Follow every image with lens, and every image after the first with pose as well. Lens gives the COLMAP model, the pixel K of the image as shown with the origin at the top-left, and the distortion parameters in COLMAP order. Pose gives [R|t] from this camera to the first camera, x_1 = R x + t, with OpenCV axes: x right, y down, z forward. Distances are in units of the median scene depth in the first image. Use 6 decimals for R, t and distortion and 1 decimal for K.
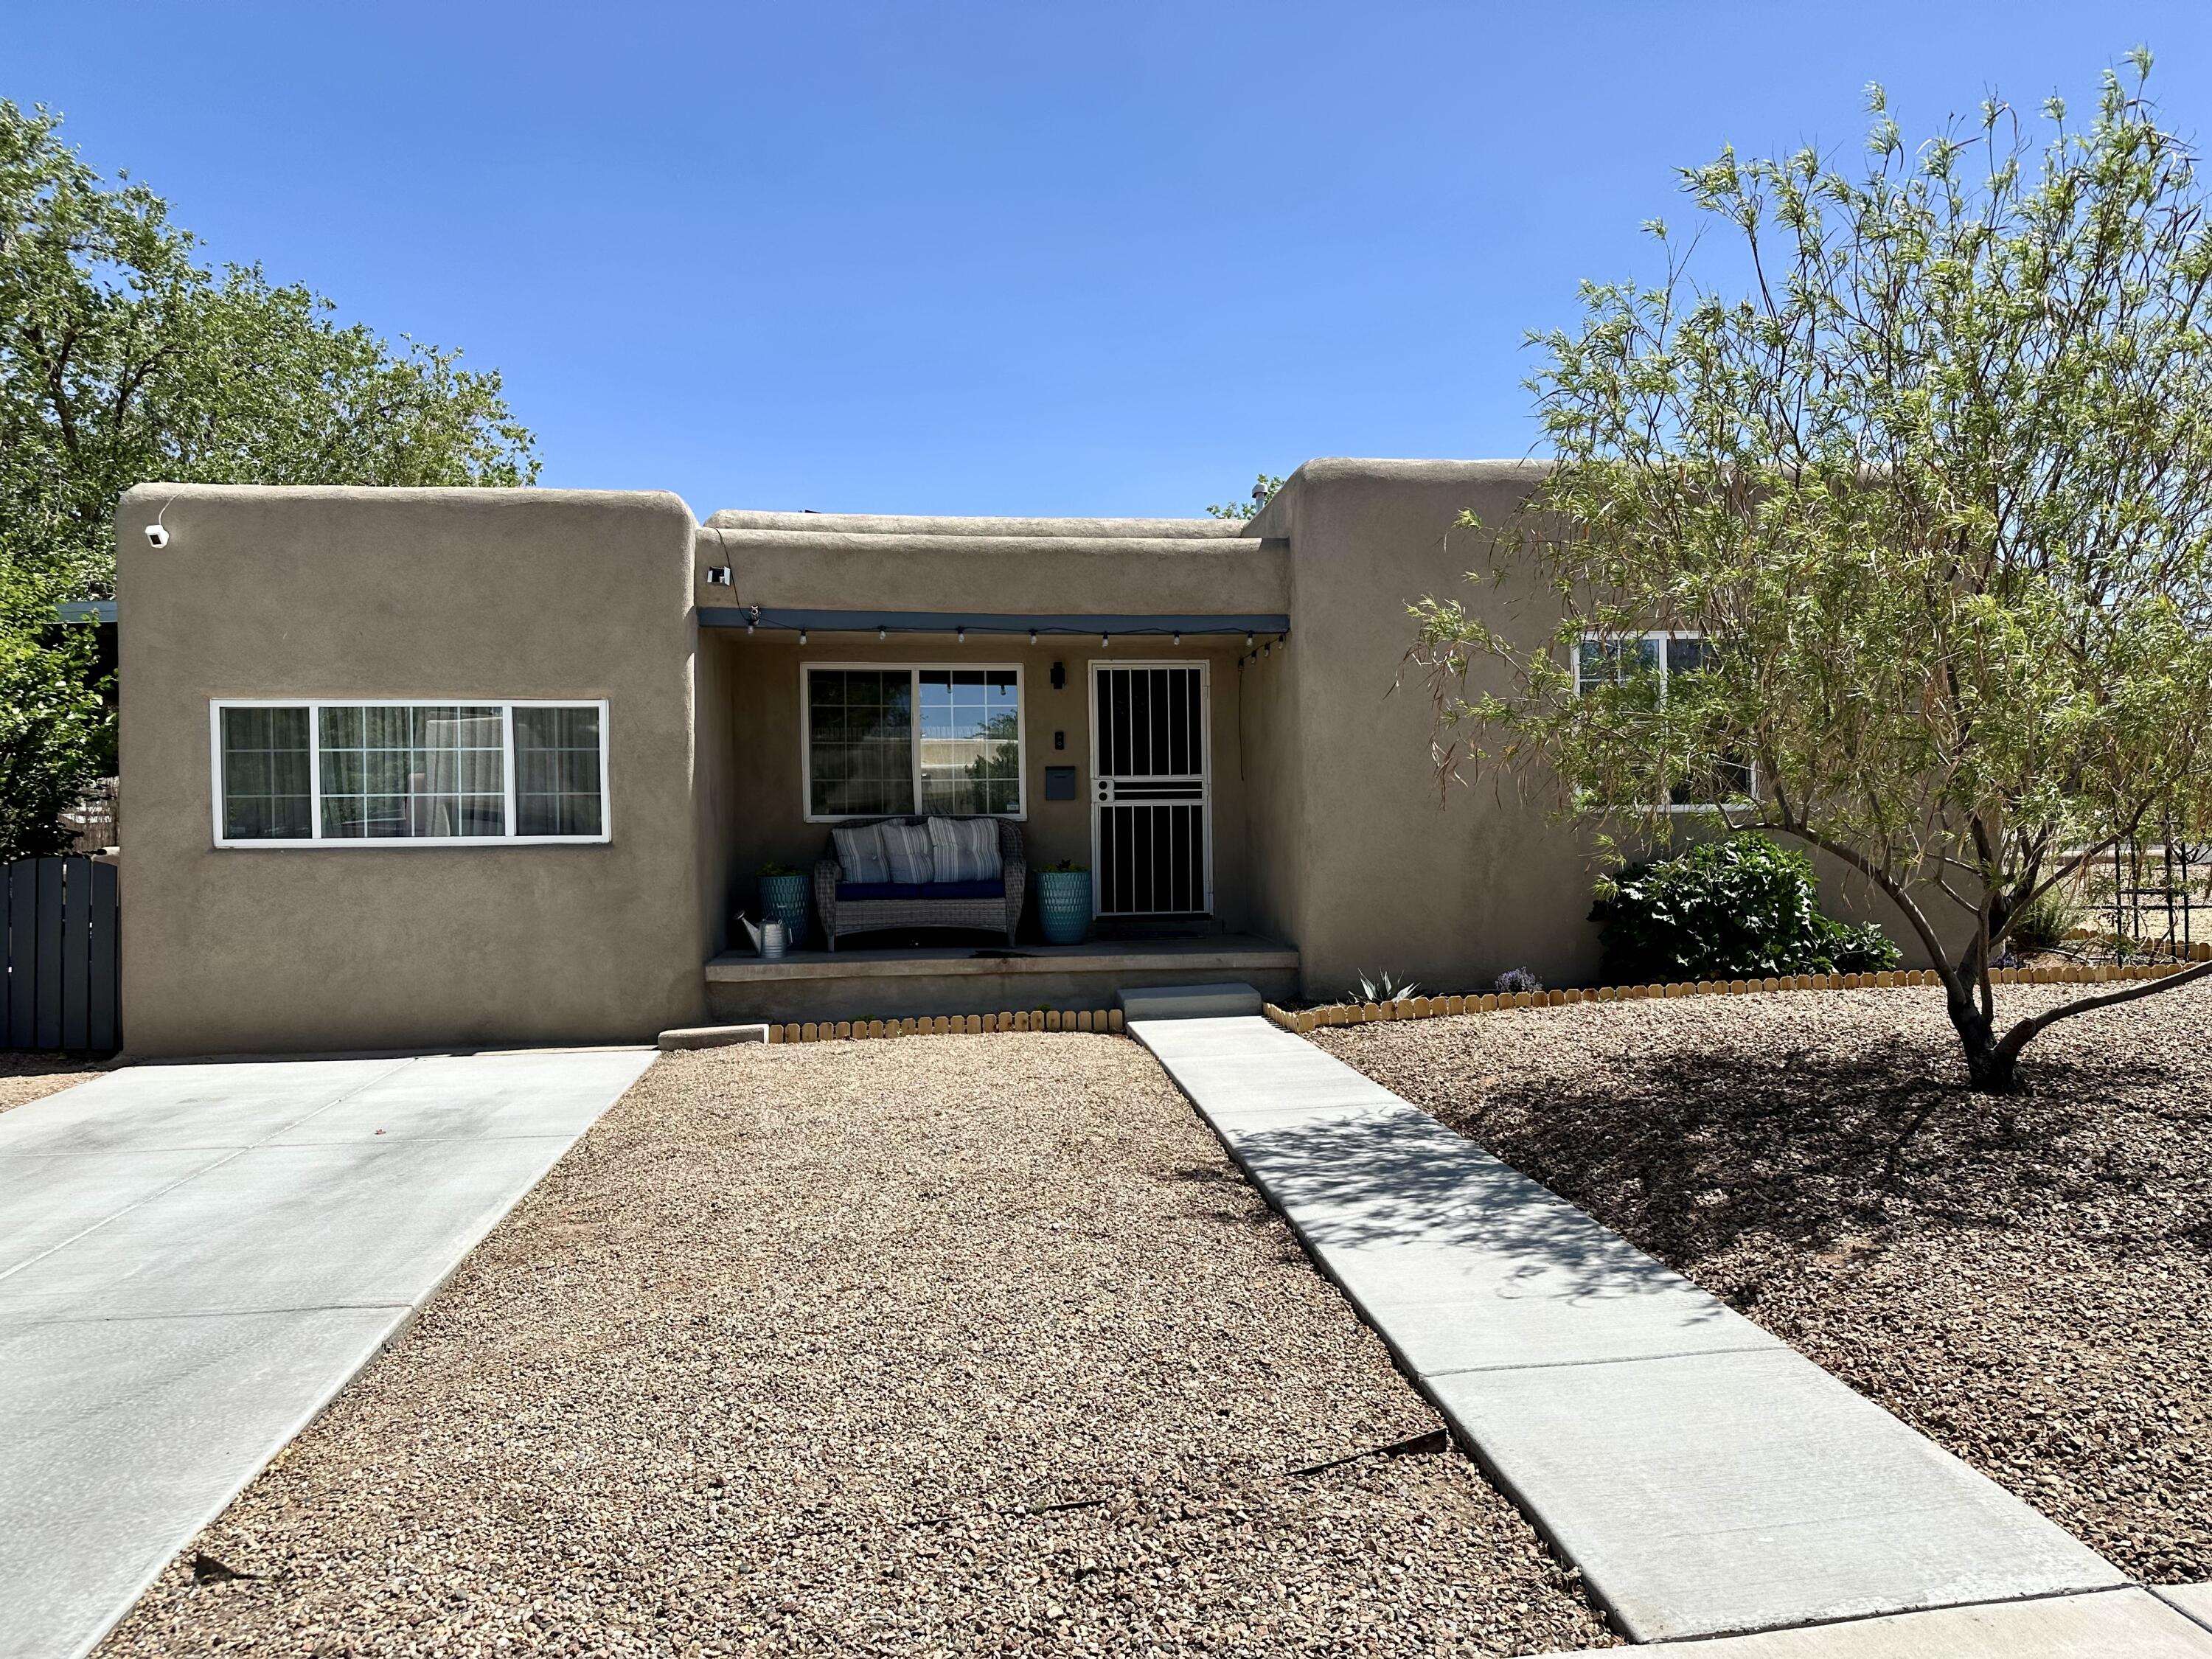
lens RADIAL K [[1548.7, 0, 1098.7], [0, 1548.7, 816.0], [0, 0, 1]] dist [0.083545, -0.112957]
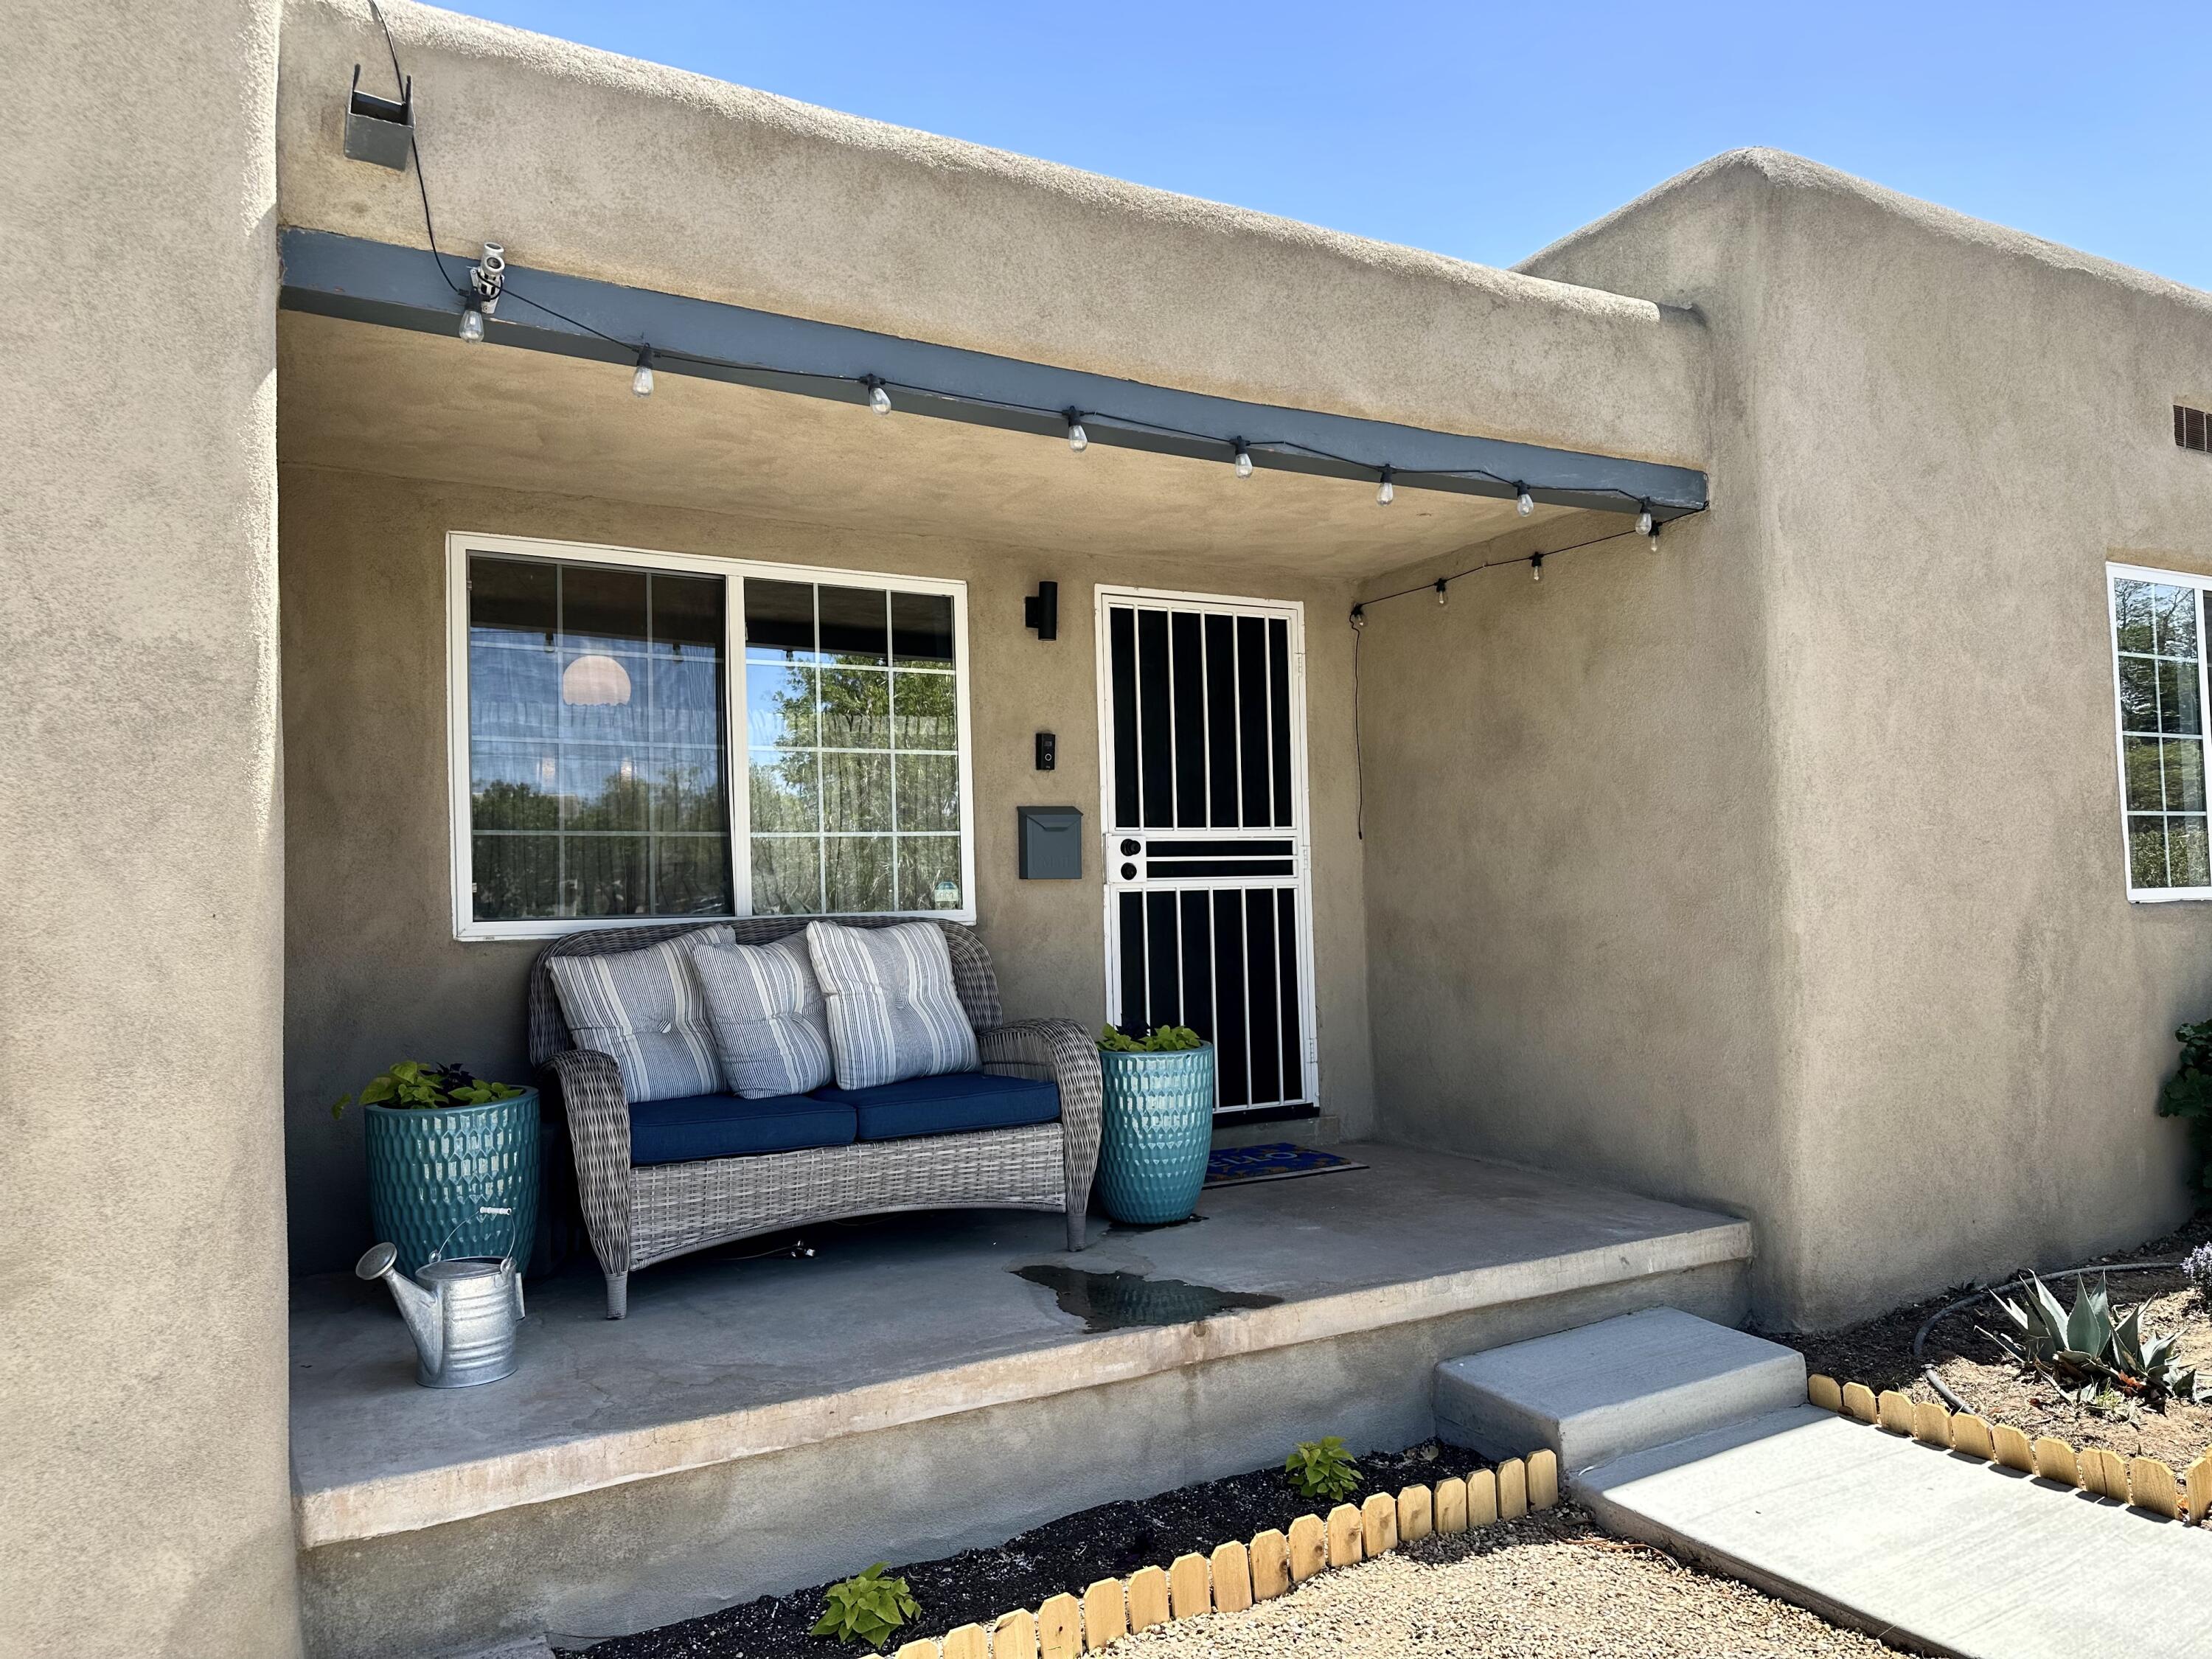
lens RADIAL K [[1548.7, 0, 1090.3], [0, 1548.7, 818.4], [0, 0, 1]] dist [0.083545, -0.112957]
pose [[0.919606, 0.010103, 0.392712, -0.231638], [0.006583, 0.999133, -0.041119, -0.011065], [-0.392786, 0.040399, 0.918742, 0.675503]]
